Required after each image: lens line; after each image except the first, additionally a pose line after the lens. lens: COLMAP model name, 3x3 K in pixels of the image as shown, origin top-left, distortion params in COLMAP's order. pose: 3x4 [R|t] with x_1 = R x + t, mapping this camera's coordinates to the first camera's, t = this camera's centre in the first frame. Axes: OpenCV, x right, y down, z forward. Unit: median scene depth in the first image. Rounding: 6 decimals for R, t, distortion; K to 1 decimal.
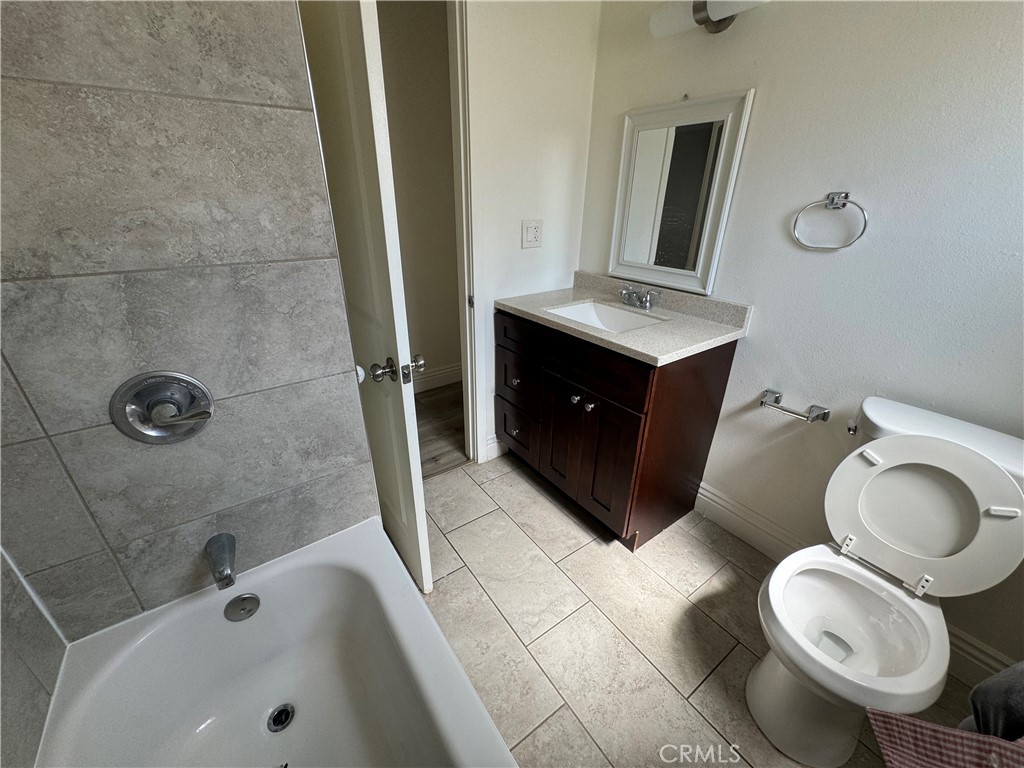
lens RADIAL K [[409.2, 0, 512.0], [0, 409.2, 384.0], [0, 0, 1]] dist [0.001316, 0.000104]
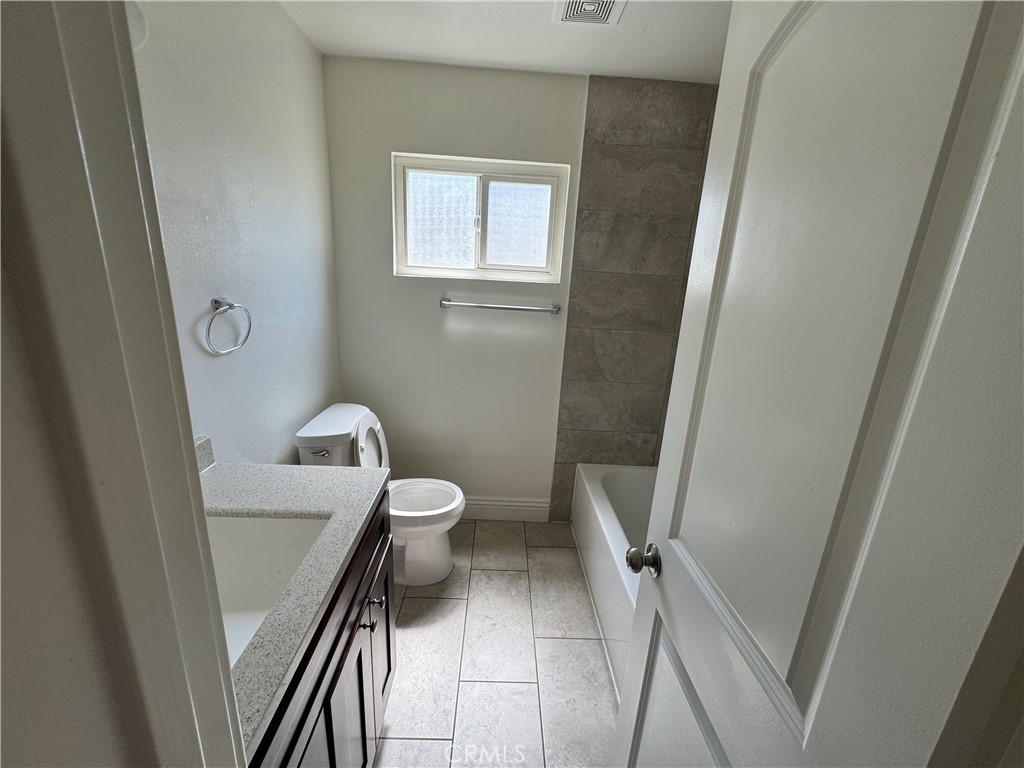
lens RADIAL K [[409.2, 0, 512.0], [0, 409.2, 384.0], [0, 0, 1]] dist [0.001316, 0.000104]
pose [[-0.829563, -0.197053, 0.522490, -0.375343], [0.184402, 0.786511, 0.589404, -0.779223], [-0.527088, 0.585296, -0.616123, 1.380030]]
